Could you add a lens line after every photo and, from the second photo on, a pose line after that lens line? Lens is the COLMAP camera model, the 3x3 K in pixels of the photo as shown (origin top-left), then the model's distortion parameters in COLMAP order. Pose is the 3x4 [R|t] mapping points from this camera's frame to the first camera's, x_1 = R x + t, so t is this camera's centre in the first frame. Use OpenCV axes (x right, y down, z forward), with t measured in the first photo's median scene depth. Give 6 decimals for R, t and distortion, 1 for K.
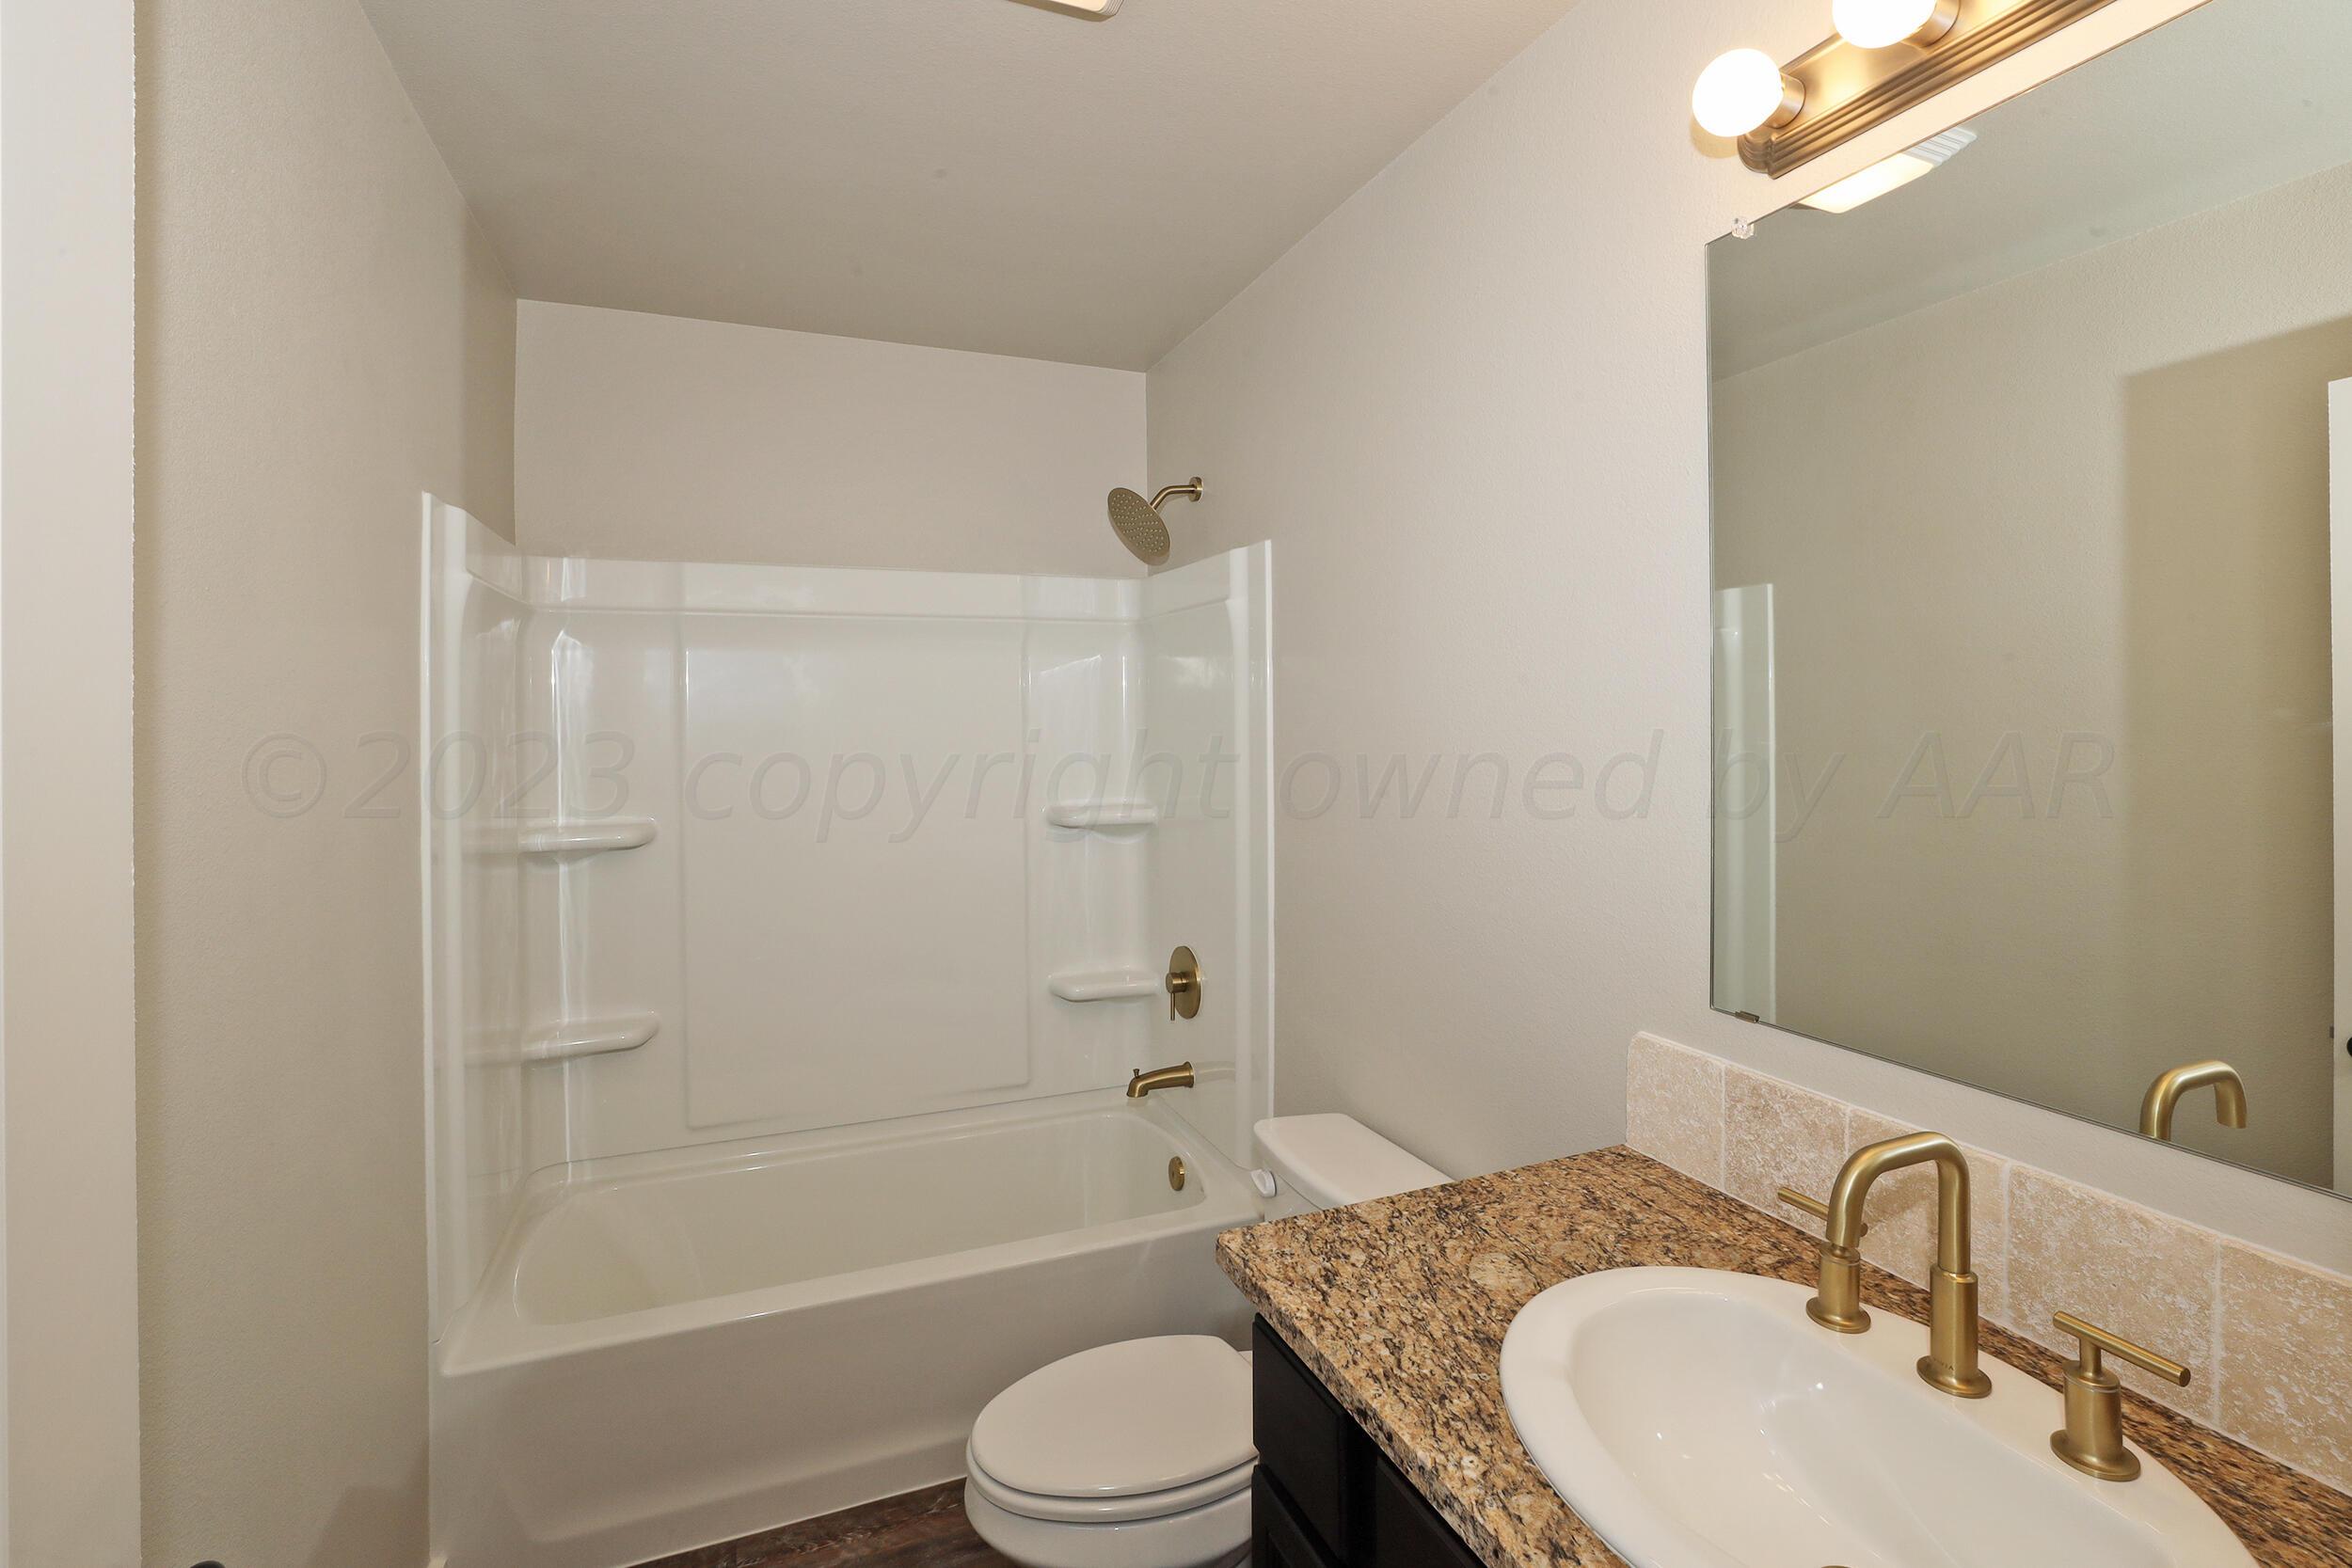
lens RADIAL K [[1049.1, 0, 1177.9], [0, 1049.1, 753.8], [0, 0, 1]] dist [-0.043488, 0.012603]
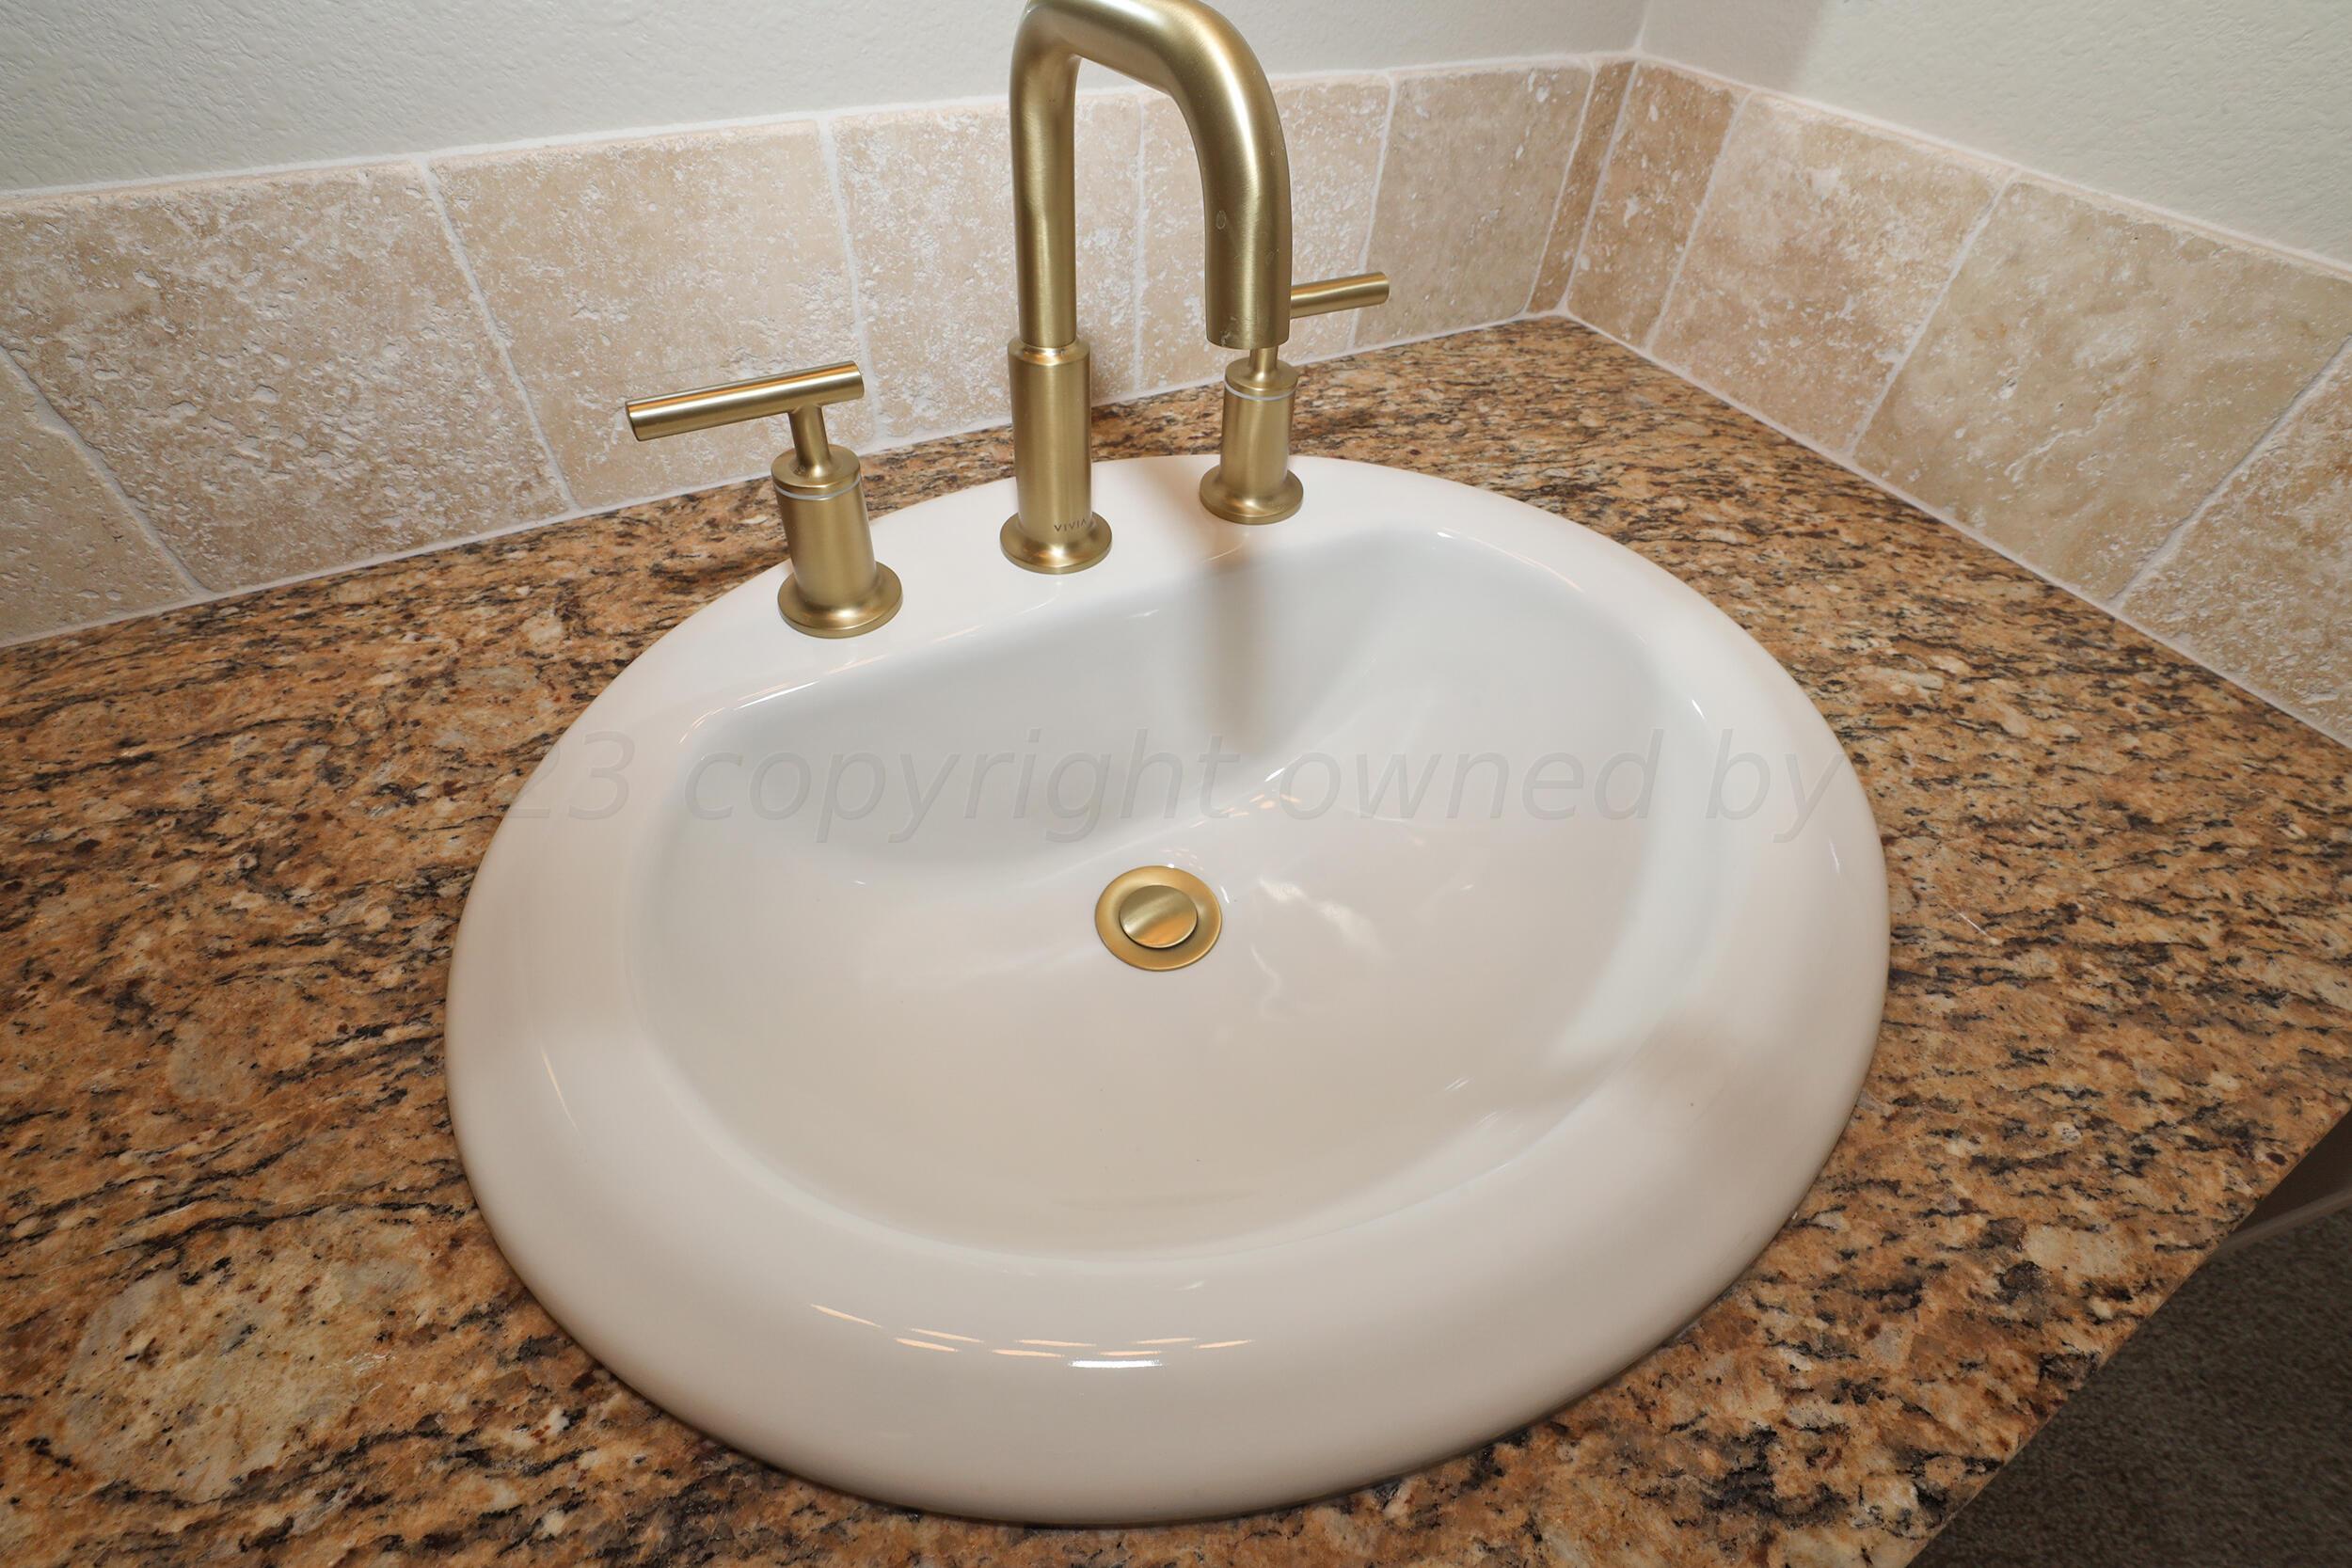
lens RADIAL K [[1015.3, 0, 1172.0], [0, 1015.3, 809.1], [0, 0, 1]] dist [-0.055309, 0.018285]
pose [[-0.118484, -0.726404, 0.676978, 0.264128], [-0.007562, 0.682421, 0.730920, 0.295481], [-0.992927, 0.081483, -0.086349, 0.946576]]
